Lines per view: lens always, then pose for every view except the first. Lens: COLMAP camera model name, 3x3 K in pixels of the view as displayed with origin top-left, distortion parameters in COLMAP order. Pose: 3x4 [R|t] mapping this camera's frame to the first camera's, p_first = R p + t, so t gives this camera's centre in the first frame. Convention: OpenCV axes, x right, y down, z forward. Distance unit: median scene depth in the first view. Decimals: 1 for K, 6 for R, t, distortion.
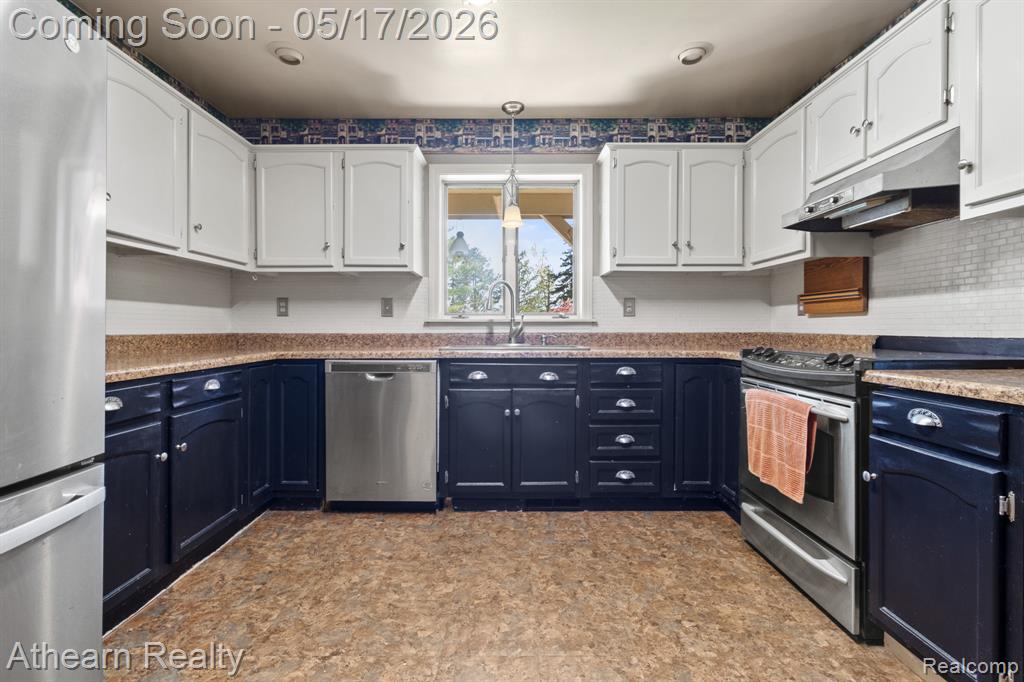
lens RADIAL K [[473.0, 0, 507.5], [0, 473.0, 325.9], [0, 0, 1]] dist [-0.000464, 0.000015]
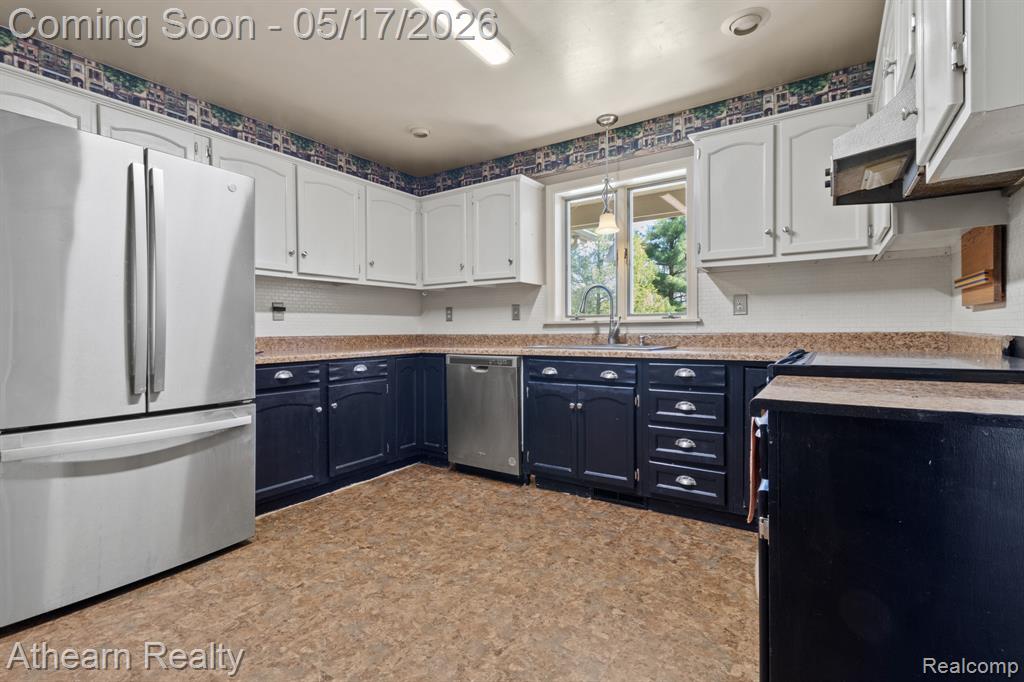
lens RADIAL K [[473.0, 0, 507.5], [0, 473.0, 325.9], [0, 0, 1]] dist [-0.000464, 0.000015]
pose [[0.830326, -0.011705, -0.557154, 0.488987], [0.011332, 0.999927, -0.004119, -0.000199], [0.557162, -0.002893, 0.830399, -0.001031]]
